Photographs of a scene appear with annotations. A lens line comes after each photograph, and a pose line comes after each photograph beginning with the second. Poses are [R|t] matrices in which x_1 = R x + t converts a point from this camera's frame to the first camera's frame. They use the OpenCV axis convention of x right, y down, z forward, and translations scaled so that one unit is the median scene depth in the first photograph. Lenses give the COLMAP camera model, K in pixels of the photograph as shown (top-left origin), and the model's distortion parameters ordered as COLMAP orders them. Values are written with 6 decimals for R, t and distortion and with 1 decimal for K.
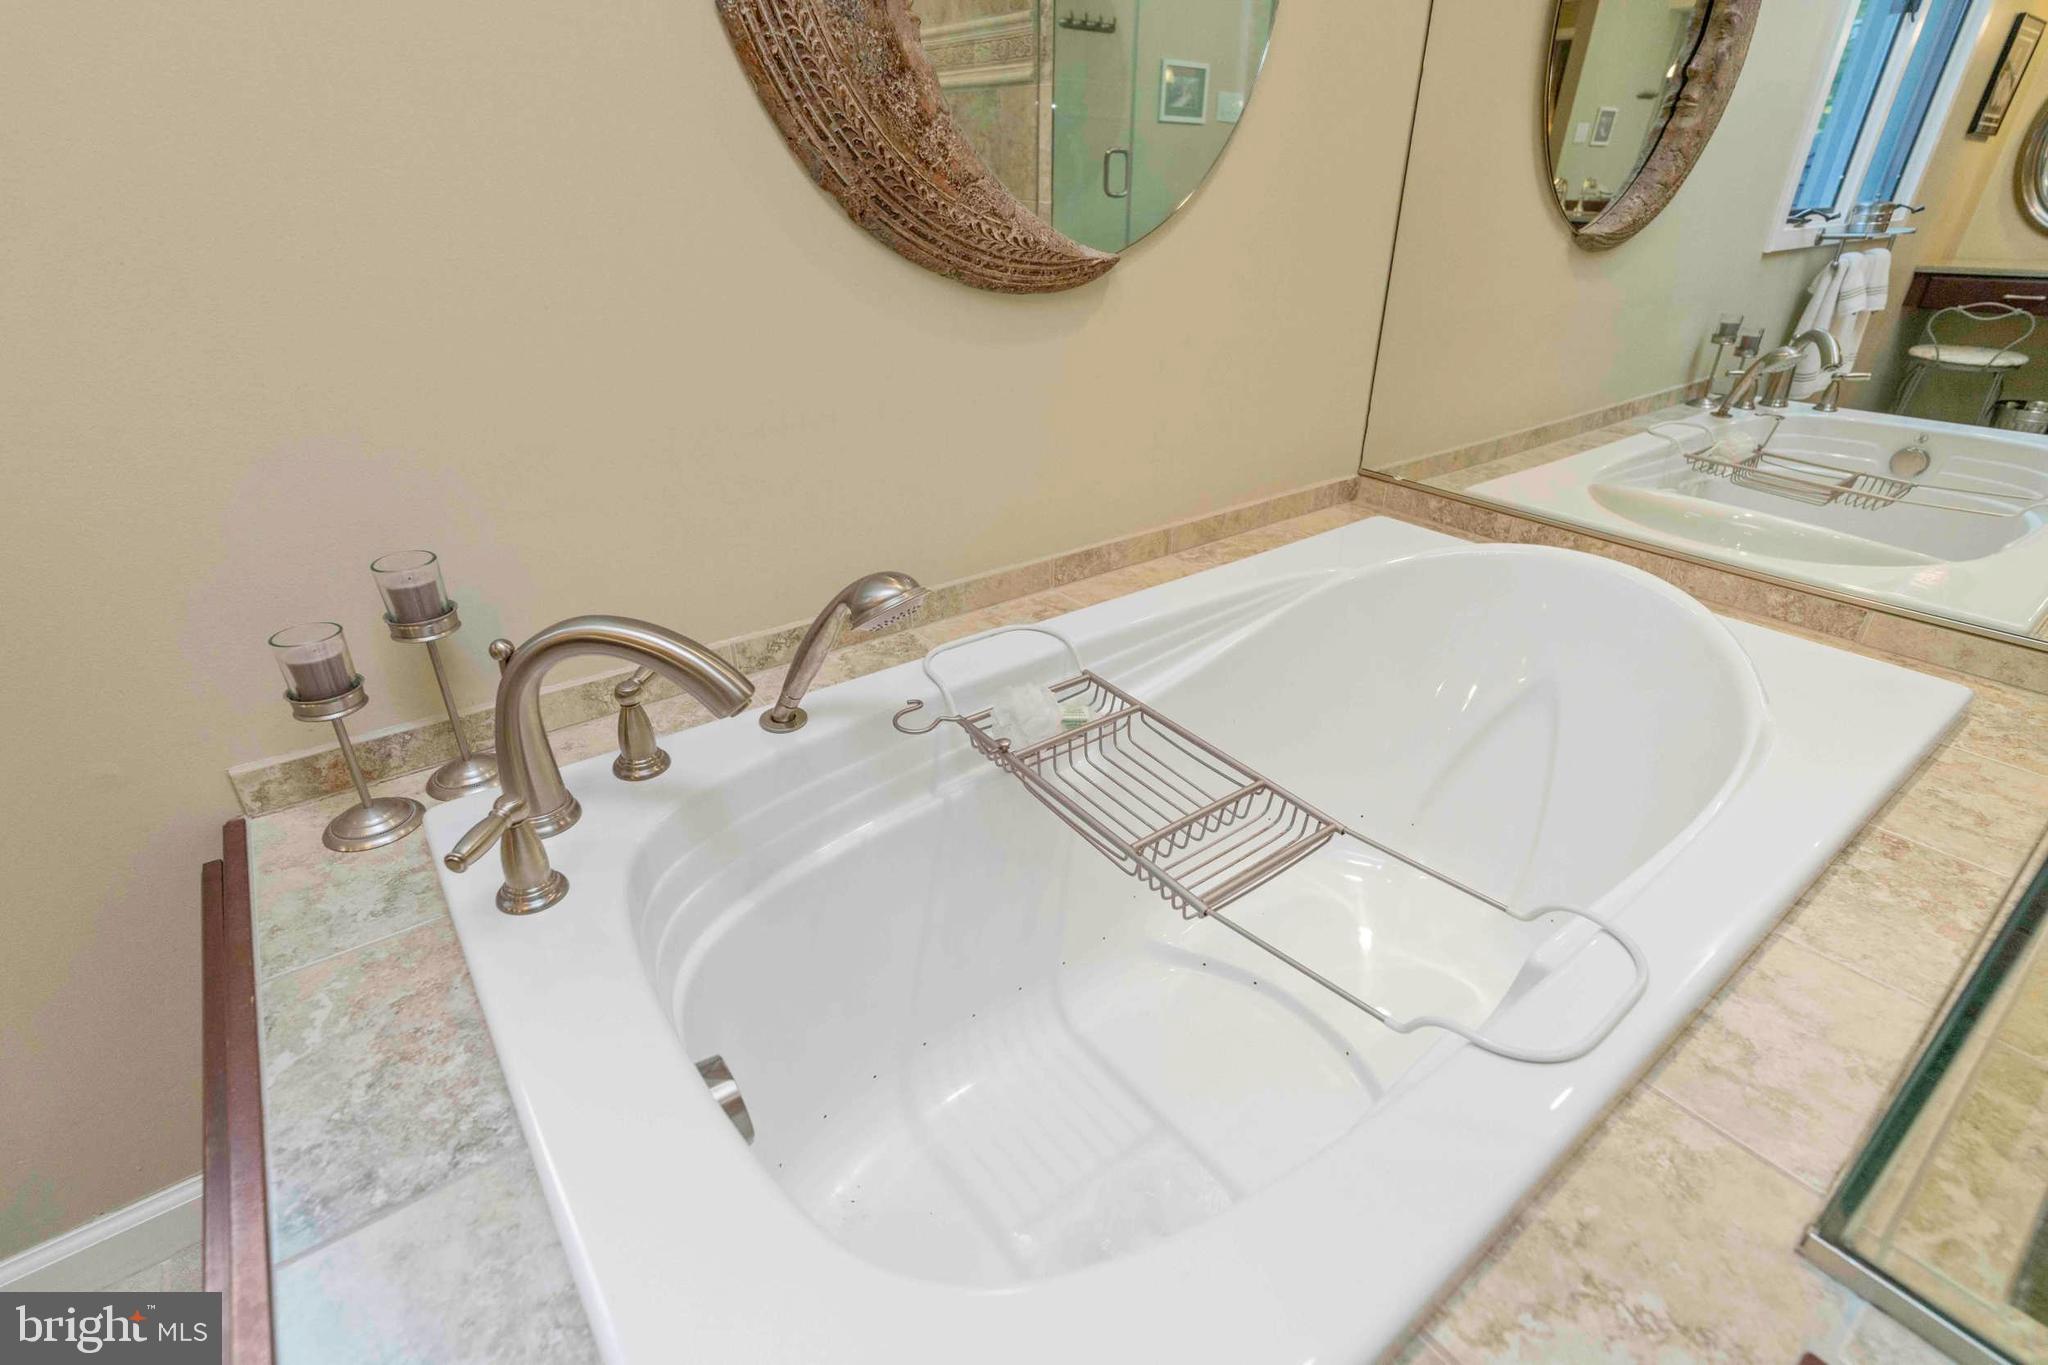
lens RADIAL K [[963.5, 0, 1024.0], [0, 963.5, 682.5], [0, 0, 1]] dist [-0.004355, 0.000203]
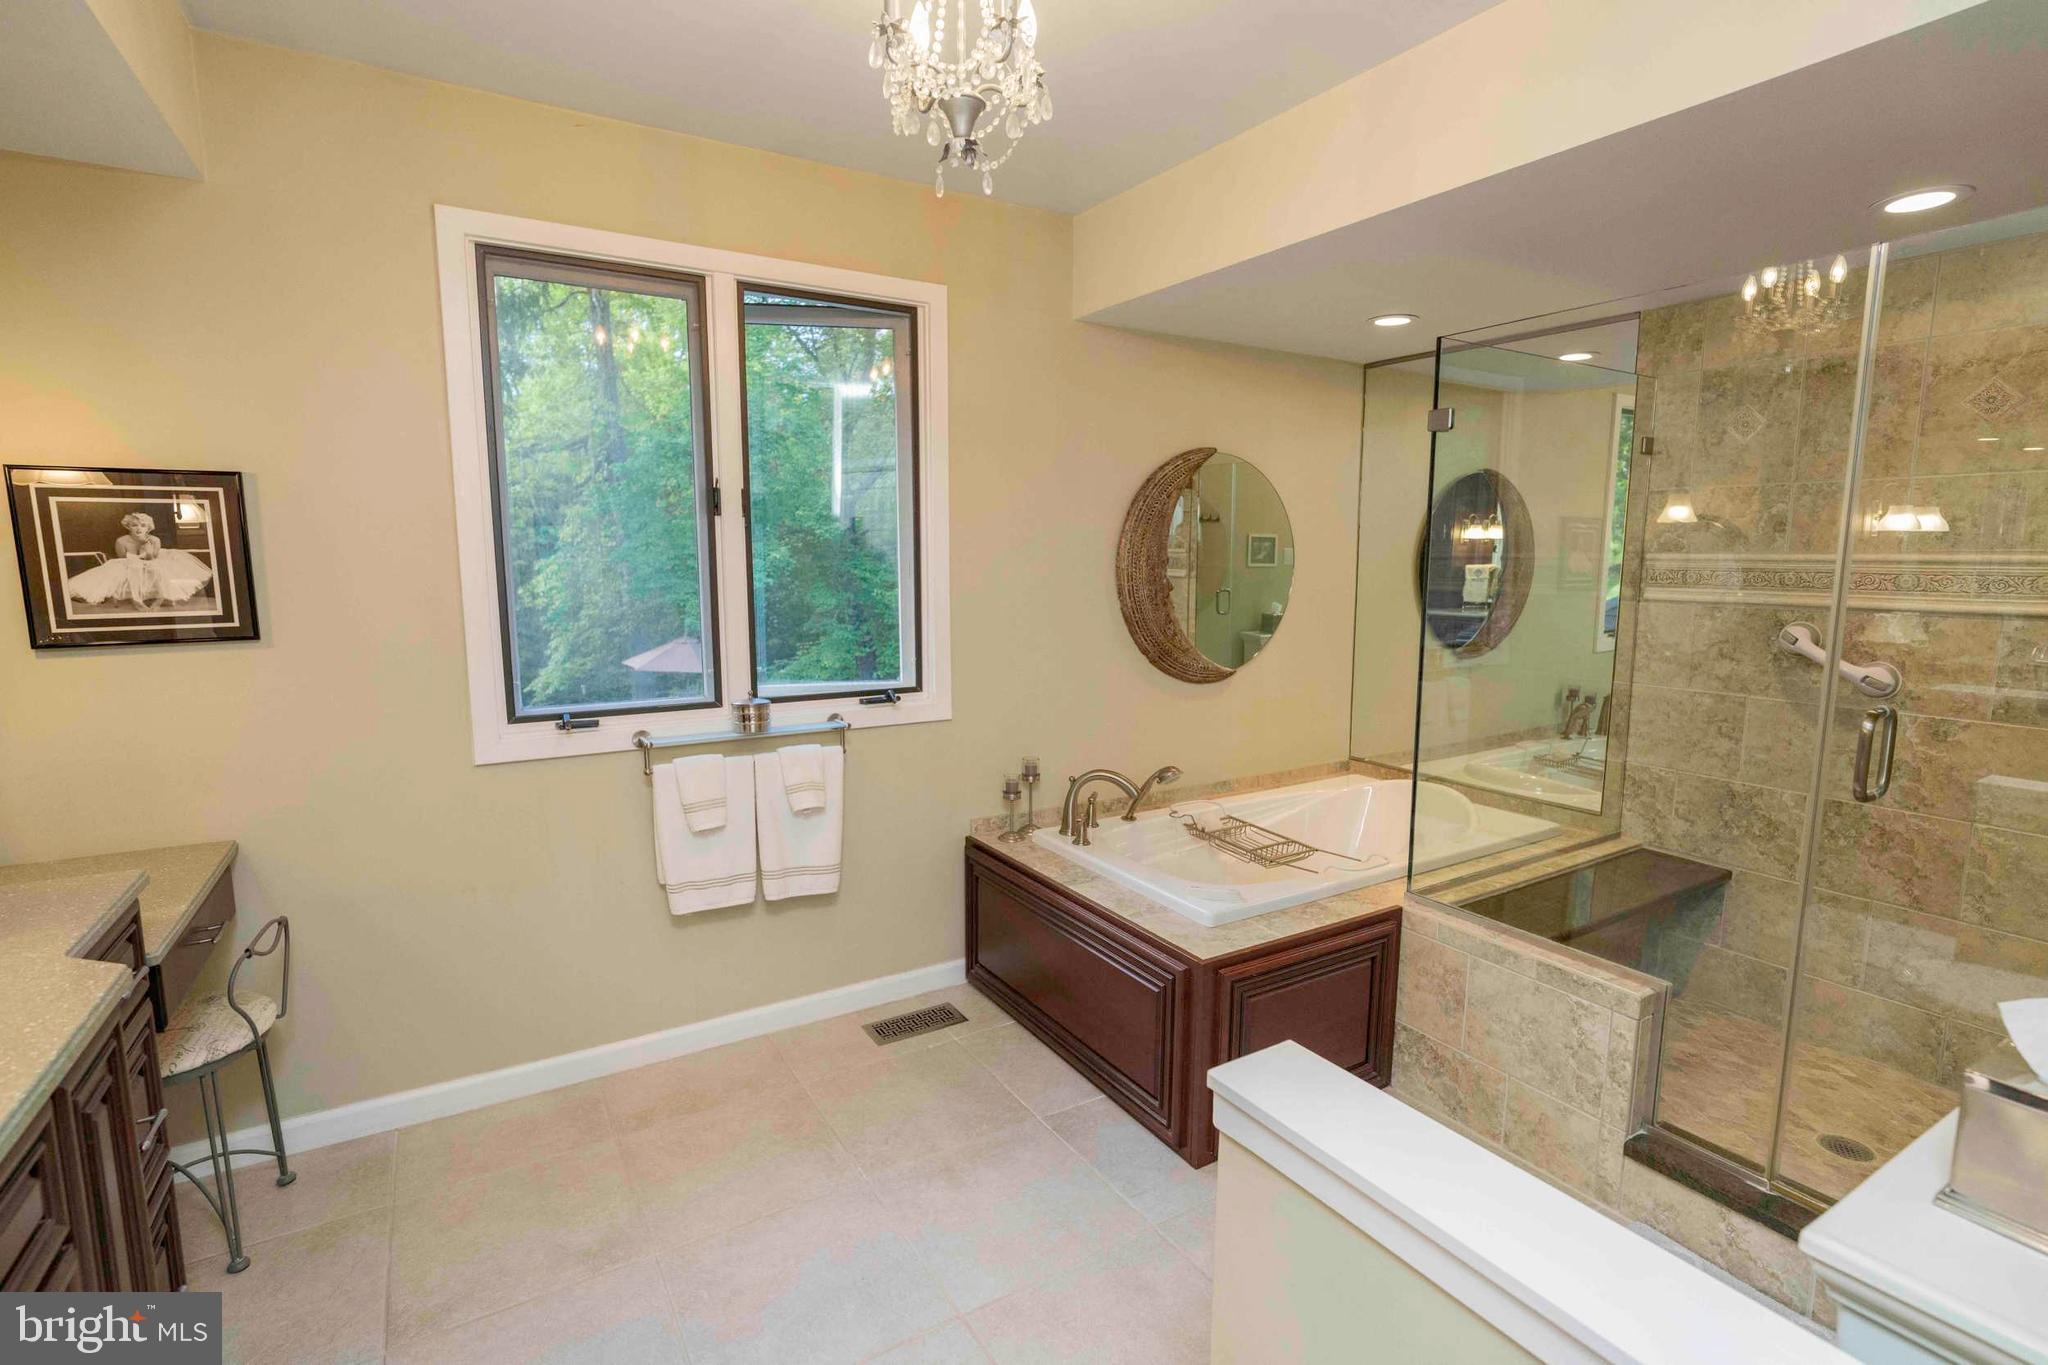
lens RADIAL K [[973.9, 0, 1024.0], [0, 973.9, 682.5], [0, 0, 1]] dist [-0.021366, 0.000276]
pose [[0.994921, 0.010291, -0.100128, -0.204592], [-0.043432, 0.941283, -0.334812, 0.497949], [0.090803, 0.337461, 0.936950, -1.497690]]
